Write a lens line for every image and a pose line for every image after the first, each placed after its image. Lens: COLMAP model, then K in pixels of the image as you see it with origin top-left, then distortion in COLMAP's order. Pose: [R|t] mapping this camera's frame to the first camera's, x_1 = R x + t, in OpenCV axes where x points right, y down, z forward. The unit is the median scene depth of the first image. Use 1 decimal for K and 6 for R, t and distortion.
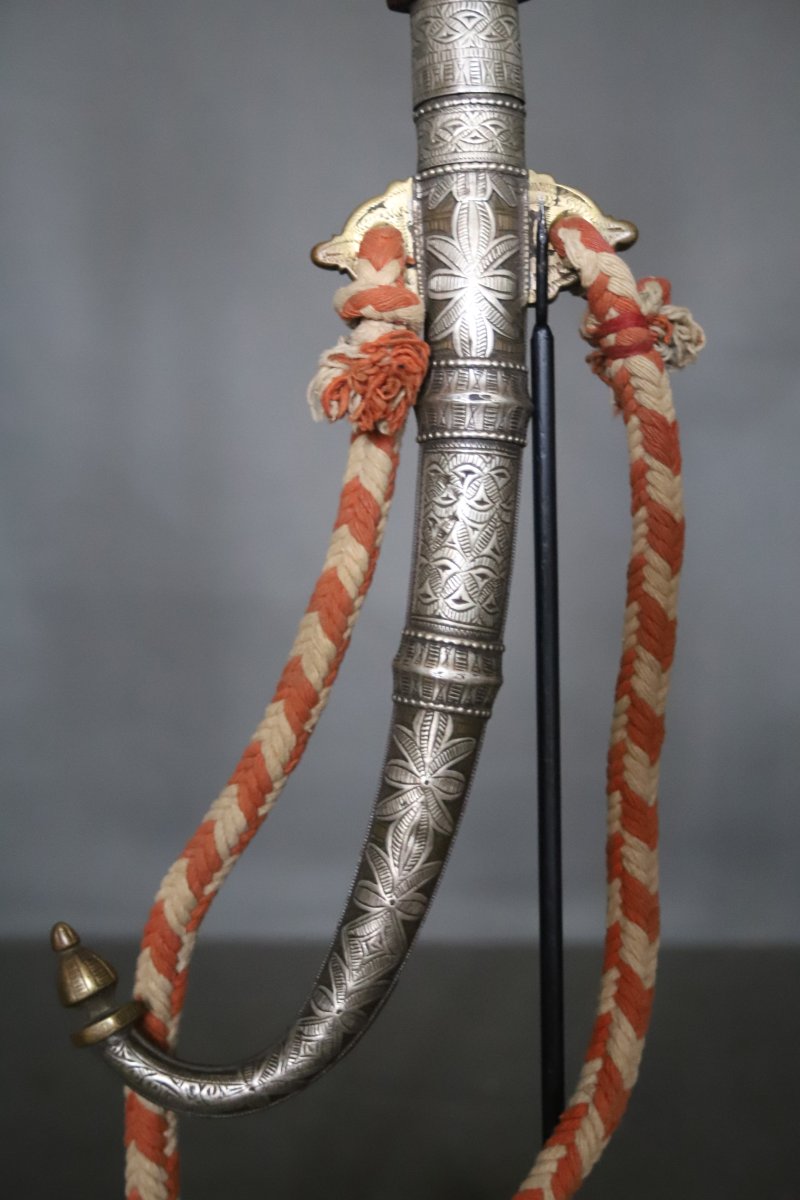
lens RADIAL K [[1915.5, 0, 400.9], [0, 1915.5, 602.3], [0, 0, 1]] dist [0.017722, 0.000000]
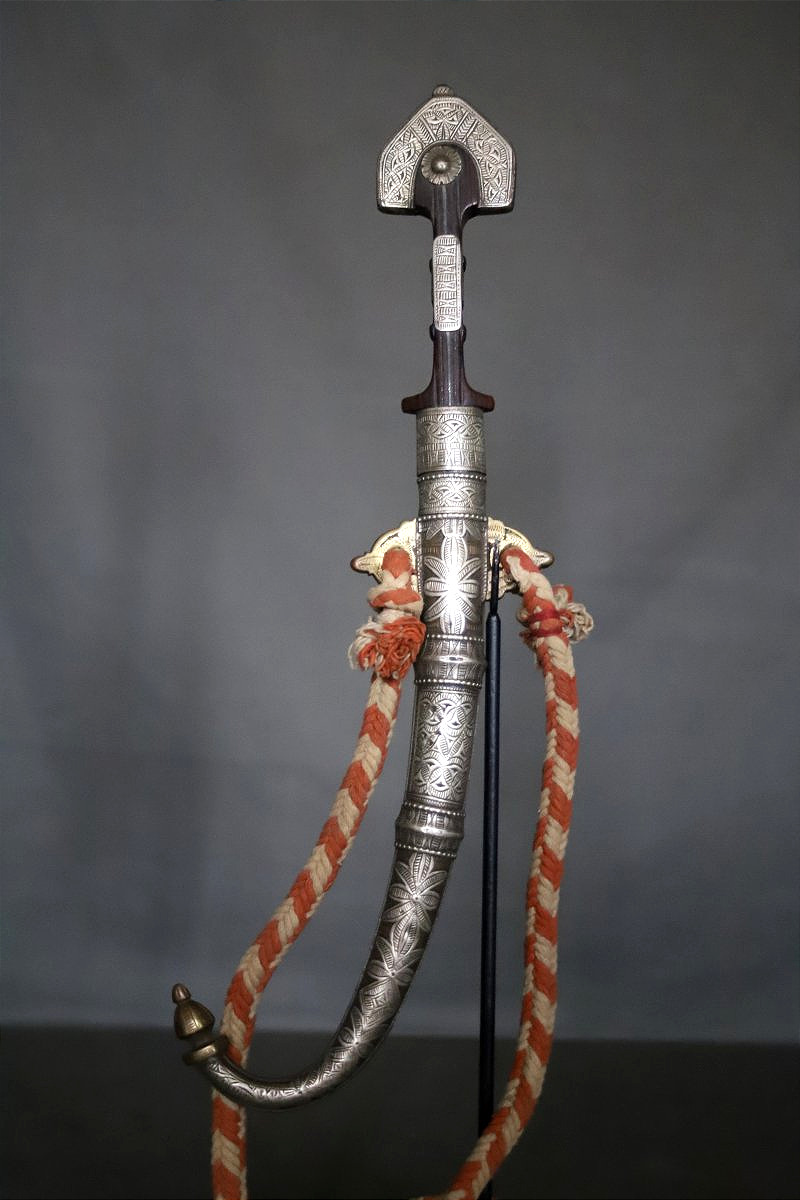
lens RADIAL K [[1854.0, 0, 401.9], [0, 1854.0, 597.2], [0, 0, 1]] dist [0.023612, 0.000000]
pose [[0.996560, 0.035304, 0.074972, -0.121252], [-0.029377, 0.996462, -0.078747, -0.033512], [-0.077487, 0.076274, 0.994071, -0.545288]]
